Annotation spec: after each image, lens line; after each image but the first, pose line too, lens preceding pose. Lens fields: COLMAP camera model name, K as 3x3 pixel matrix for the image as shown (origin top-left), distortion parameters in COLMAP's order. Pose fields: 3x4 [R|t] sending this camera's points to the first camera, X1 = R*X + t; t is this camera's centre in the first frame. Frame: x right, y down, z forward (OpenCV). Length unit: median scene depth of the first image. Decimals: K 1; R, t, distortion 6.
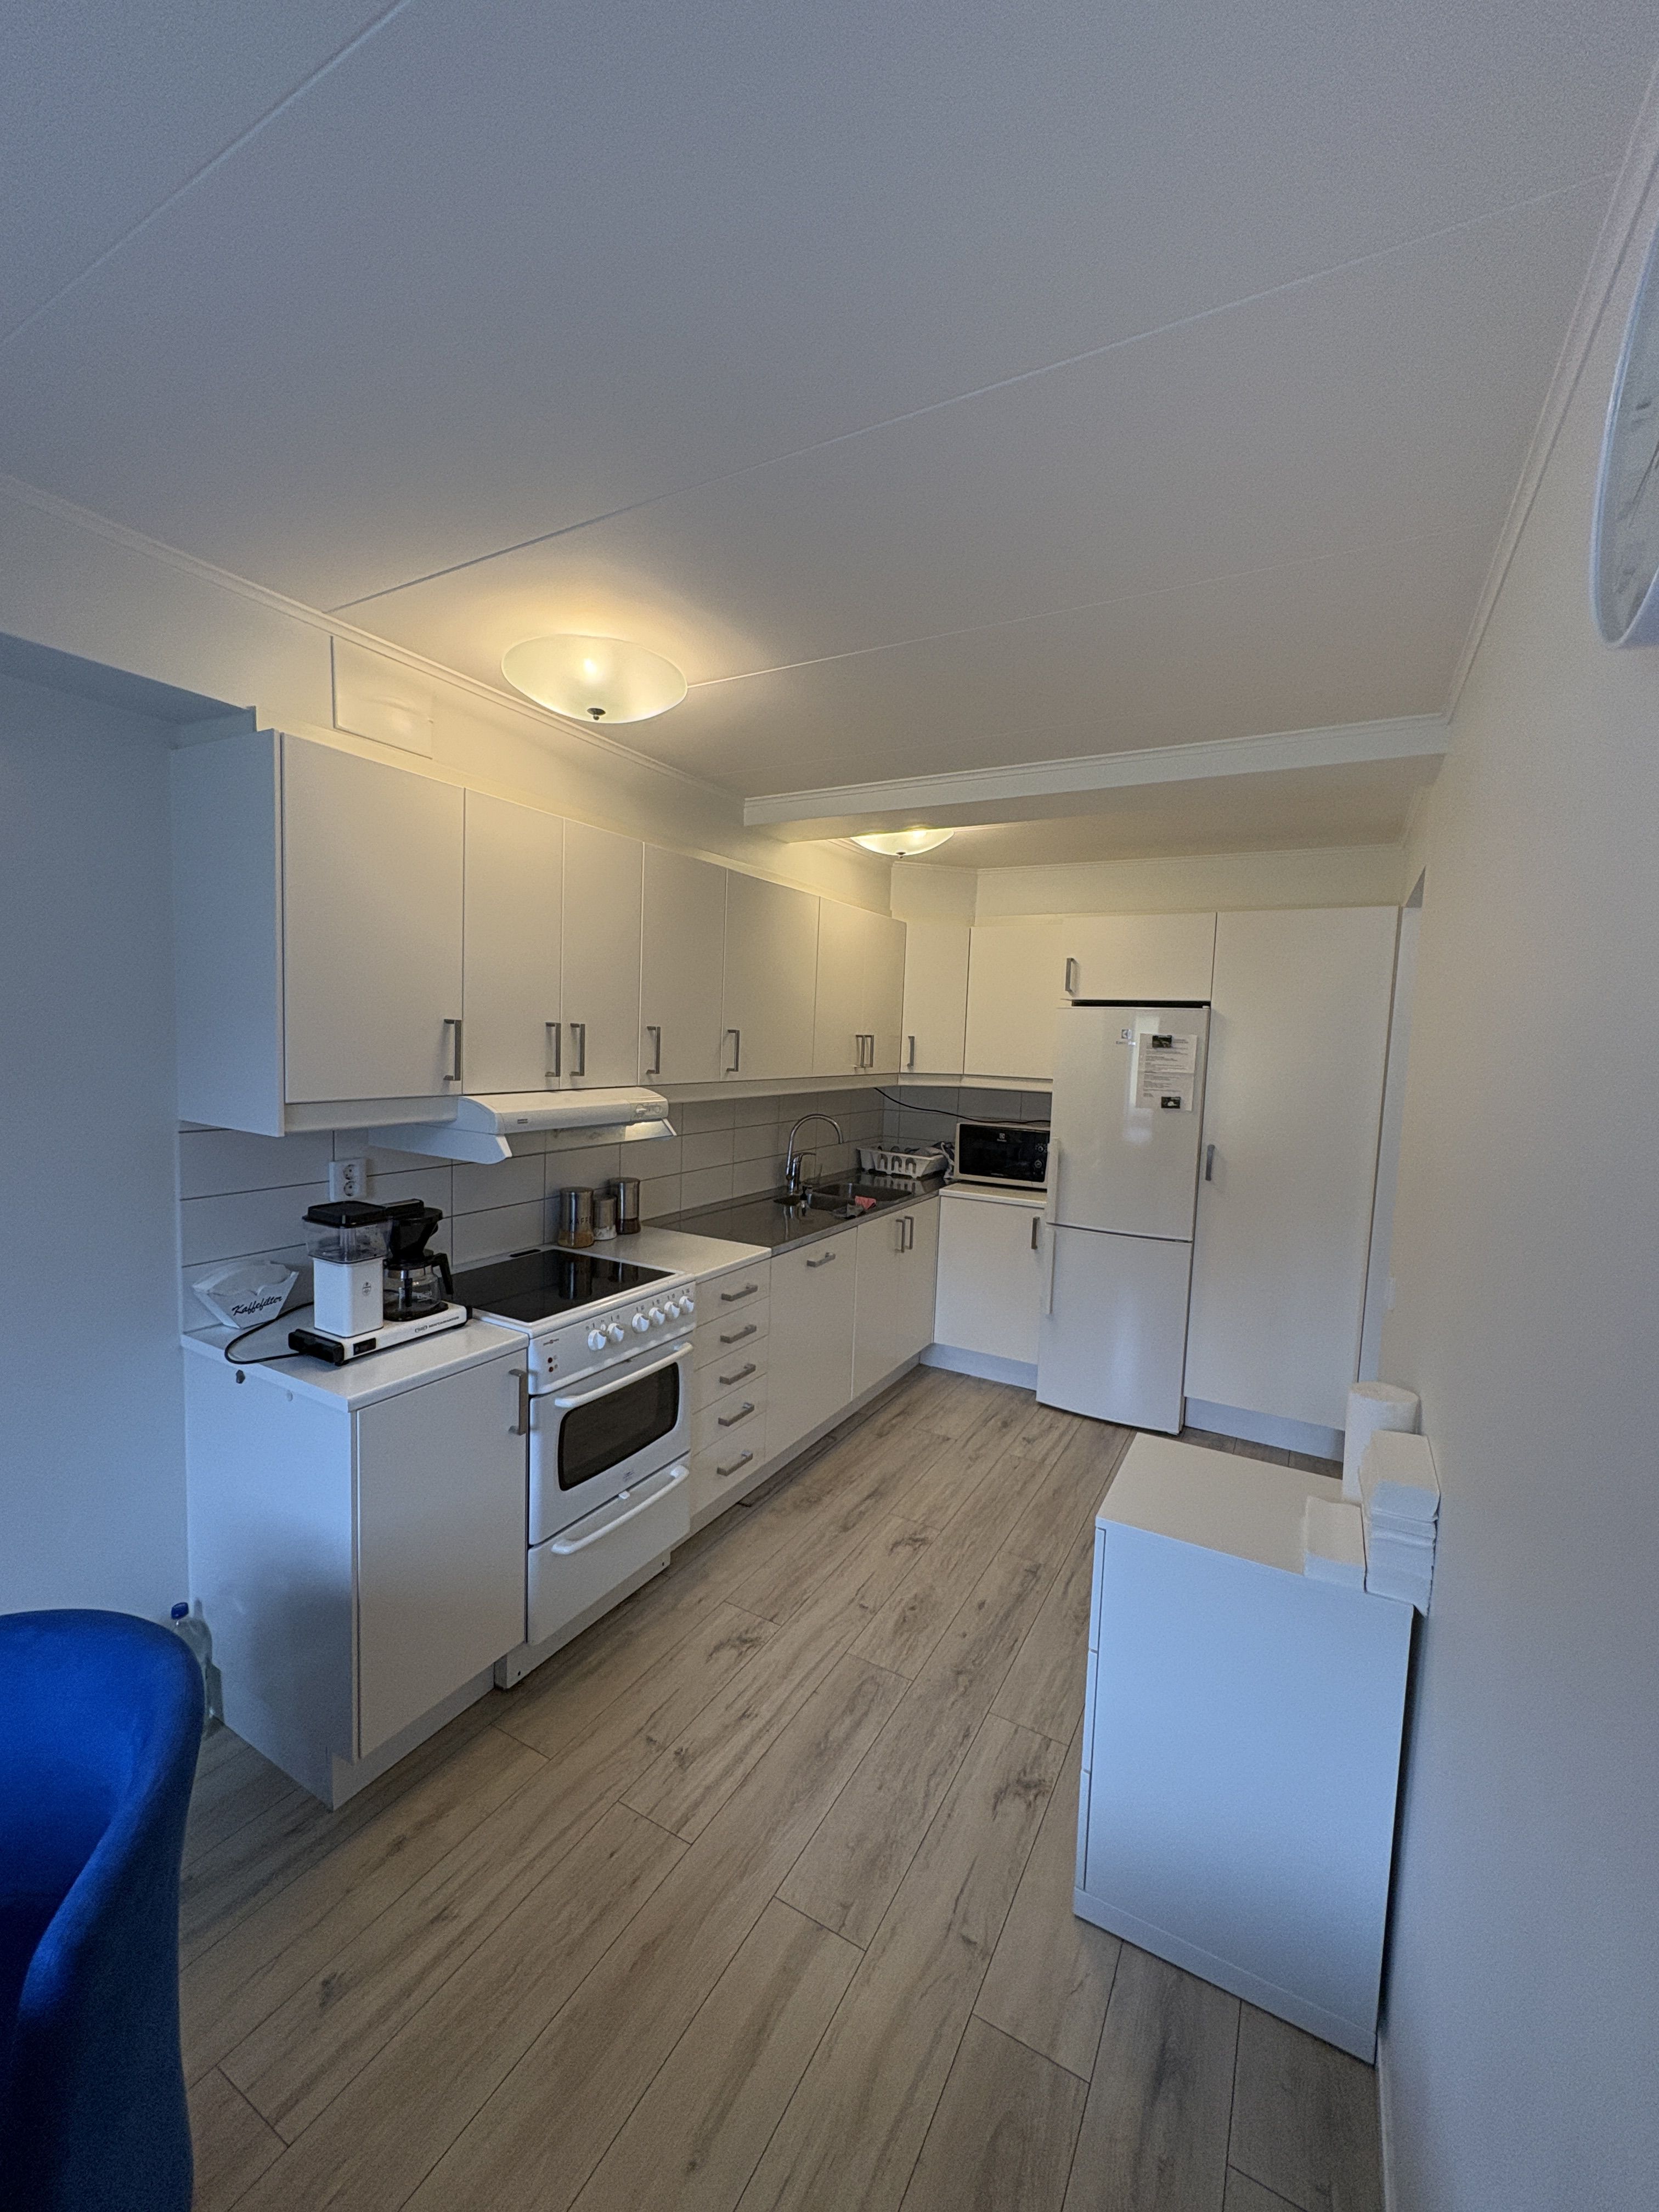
lens RADIAL K [[887.0, 0, 829.5], [0, 887.0, 1104.4], [0, 0, 1]] dist [0.004429, -0.000829]
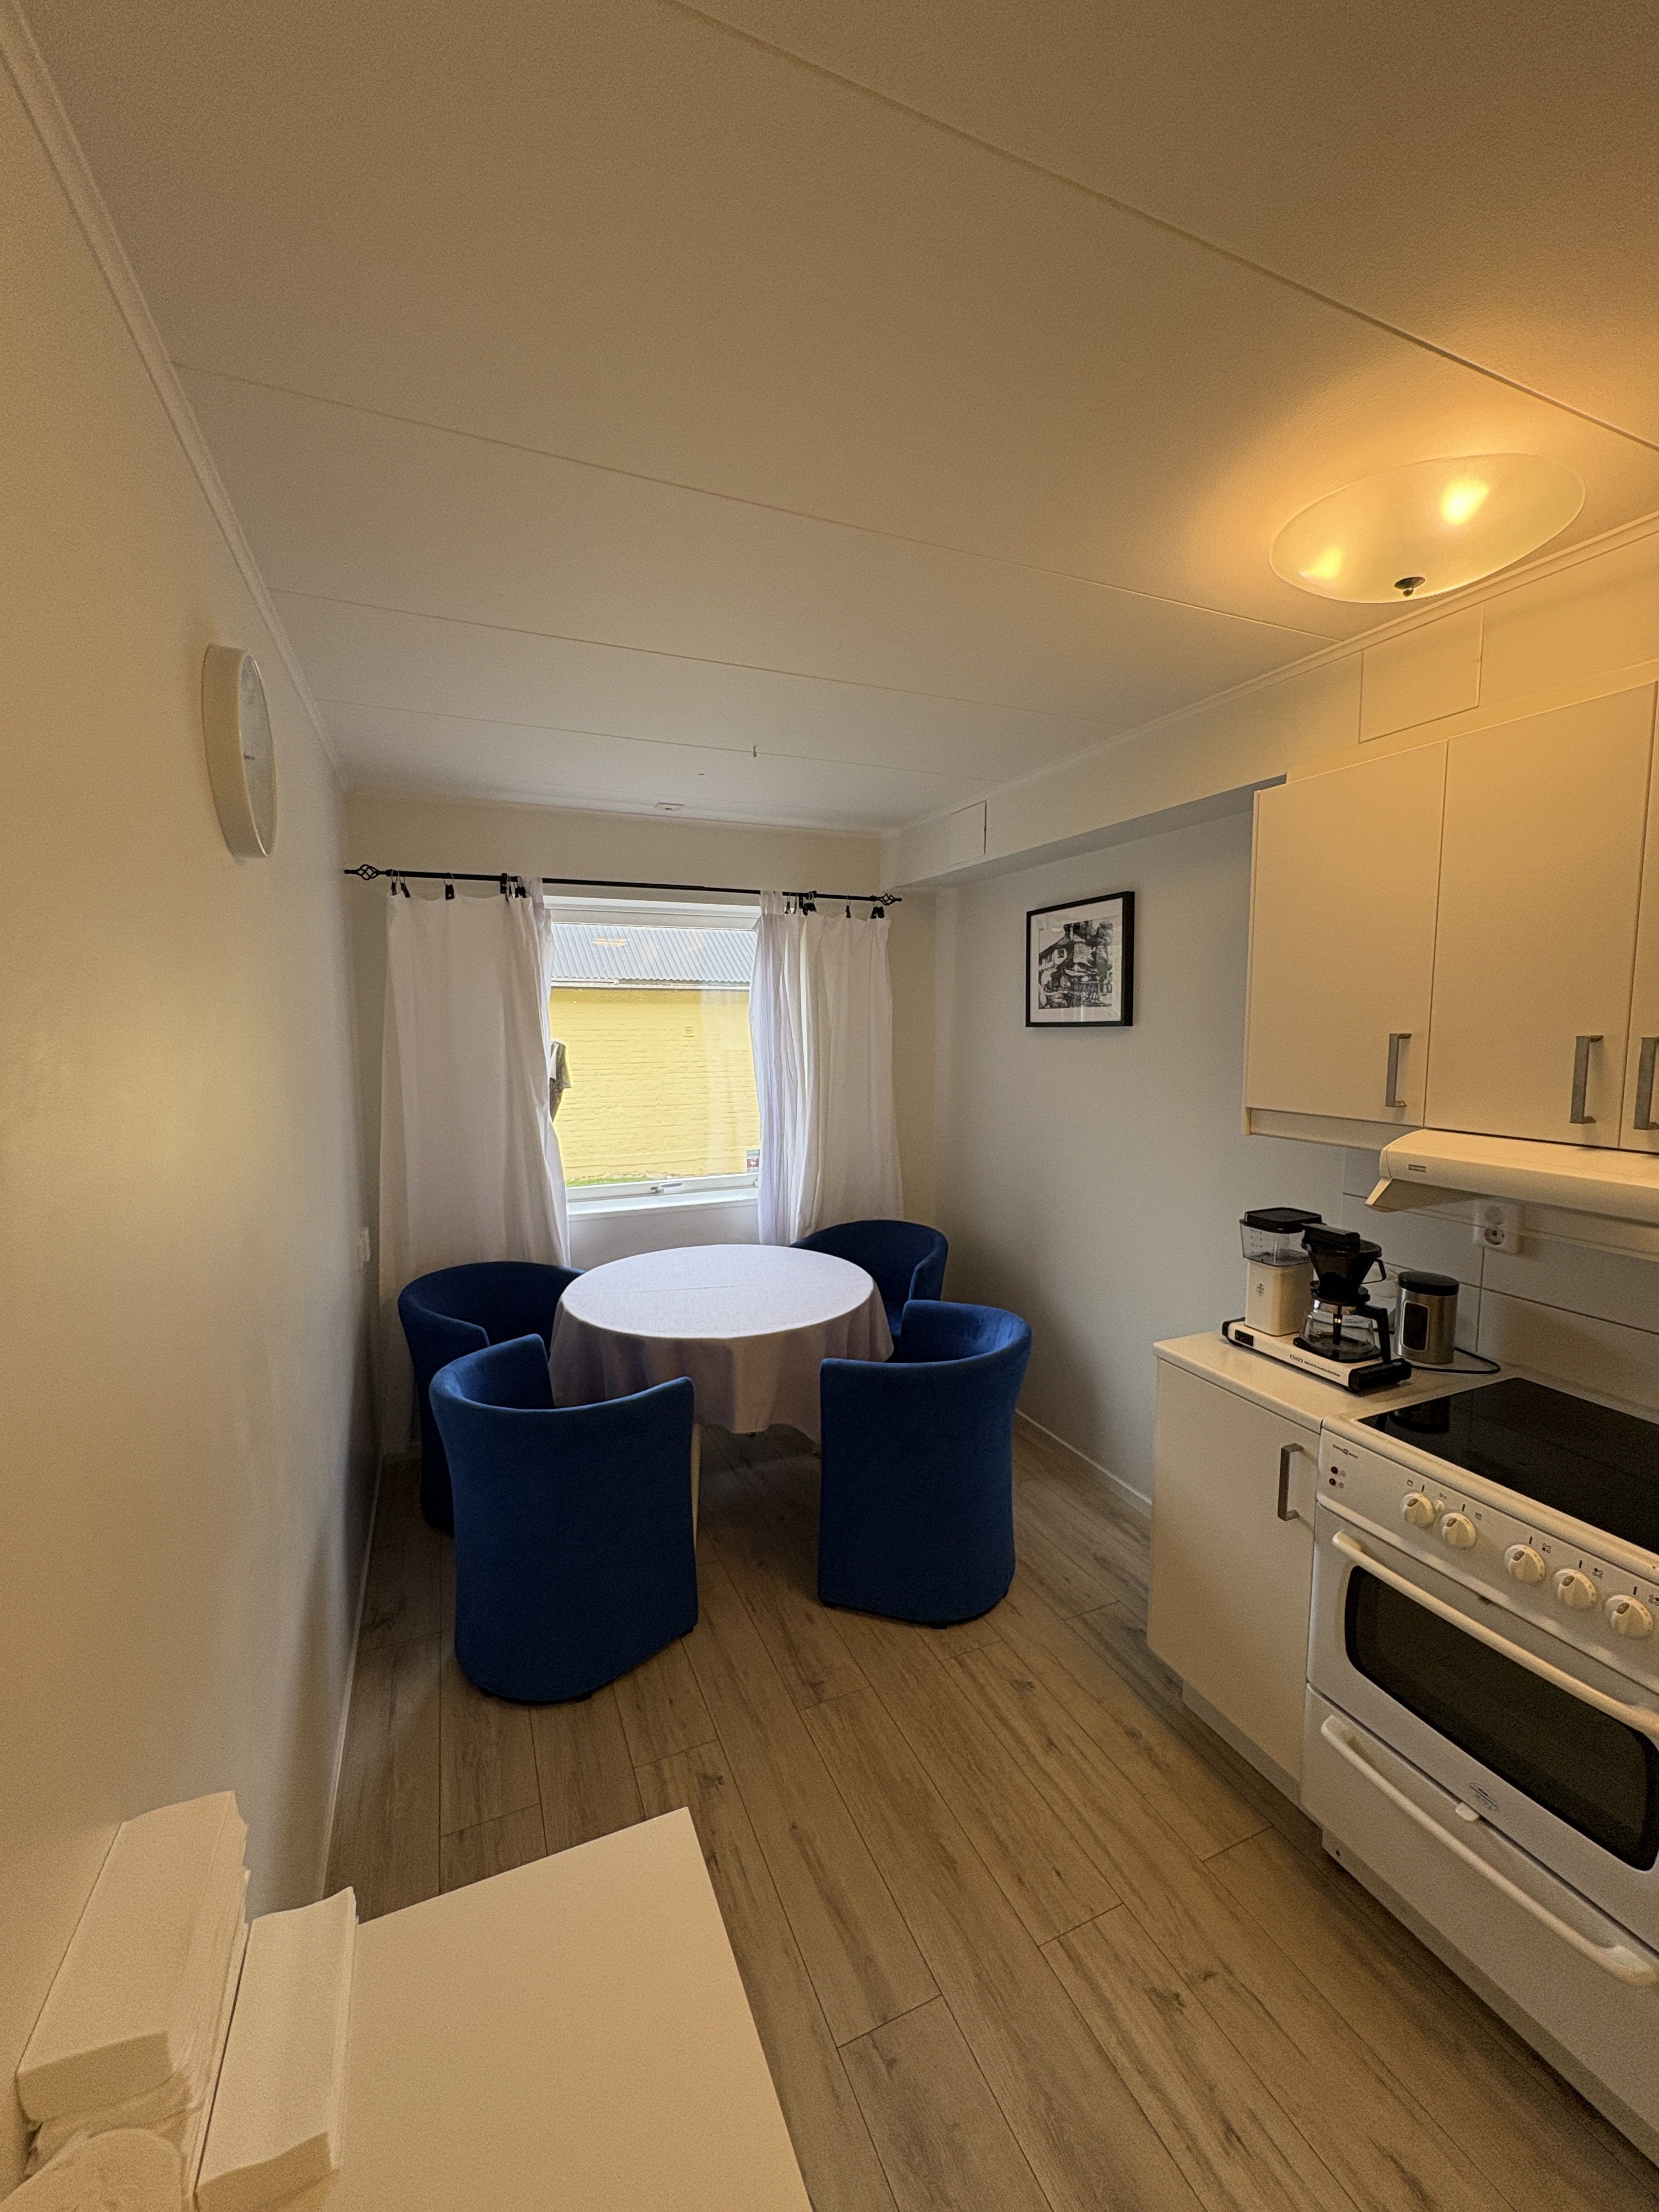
lens RADIAL K [[887.0, 0, 833.2], [0, 887.0, 1102.7], [0, 0, 1]] dist [0.004429, -0.000829]
pose [[-0.603190, 0.041994, -0.796491, 0.638028], [-0.083358, 0.989825, 0.115315, -0.094797], [0.793229, 0.135951, -0.593553, 1.234703]]
